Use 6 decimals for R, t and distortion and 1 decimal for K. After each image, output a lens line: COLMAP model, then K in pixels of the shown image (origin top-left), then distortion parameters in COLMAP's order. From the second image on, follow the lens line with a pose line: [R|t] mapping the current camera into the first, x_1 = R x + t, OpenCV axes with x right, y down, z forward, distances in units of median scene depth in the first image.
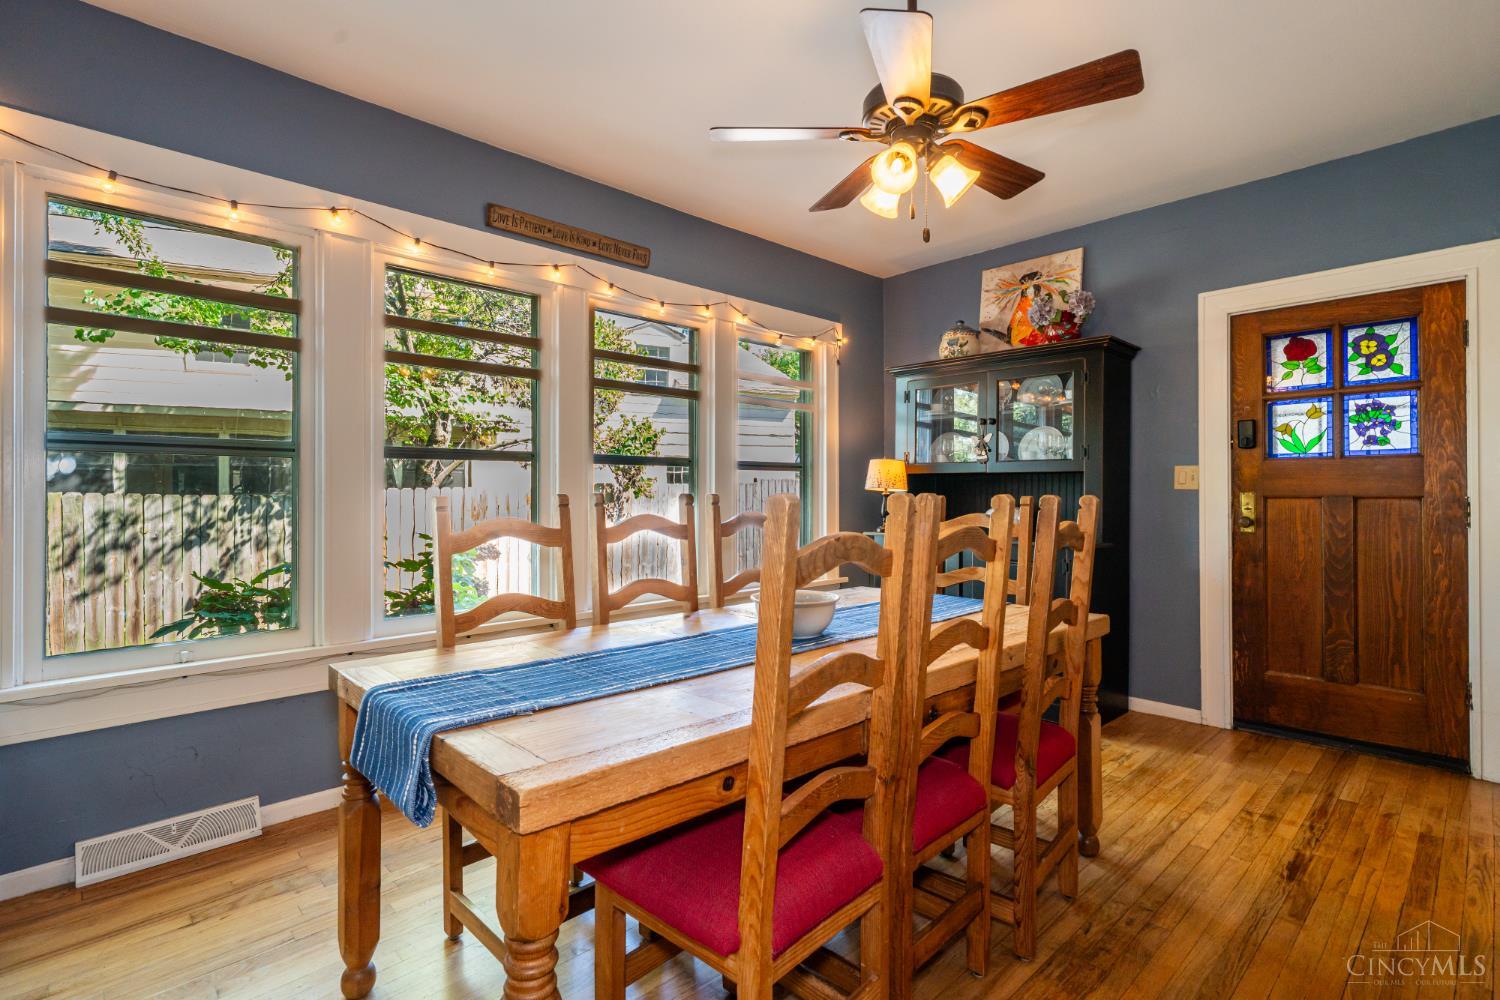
lens RADIAL K [[720.7, 0, 748.9], [0, 720.7, 492.5], [0, 0, 1]] dist [0.002832, -0.000075]
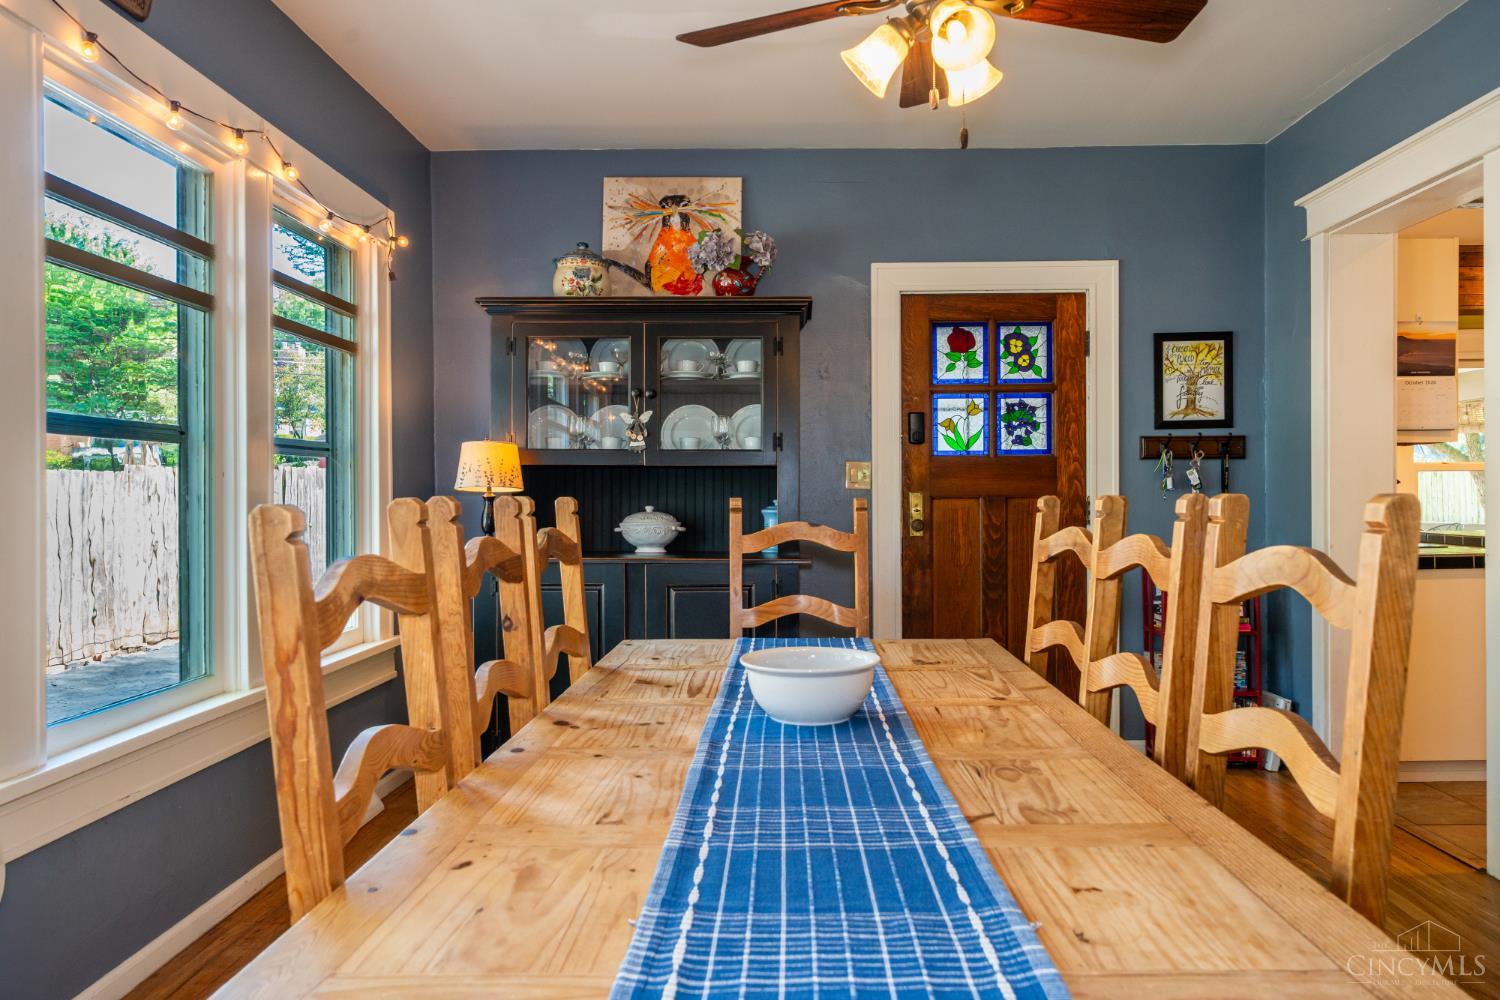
lens RADIAL K [[1012.5, 0, 751.6], [0, 1012.5, 501.1], [0, 0, 1]] dist [0.002758, 0.001268]
pose [[0.694155, -0.010209, 0.719753, -0.376660], [0.001439, 0.999917, 0.012795, -0.005871], [-0.719824, -0.007846, 0.694112, 0.274788]]
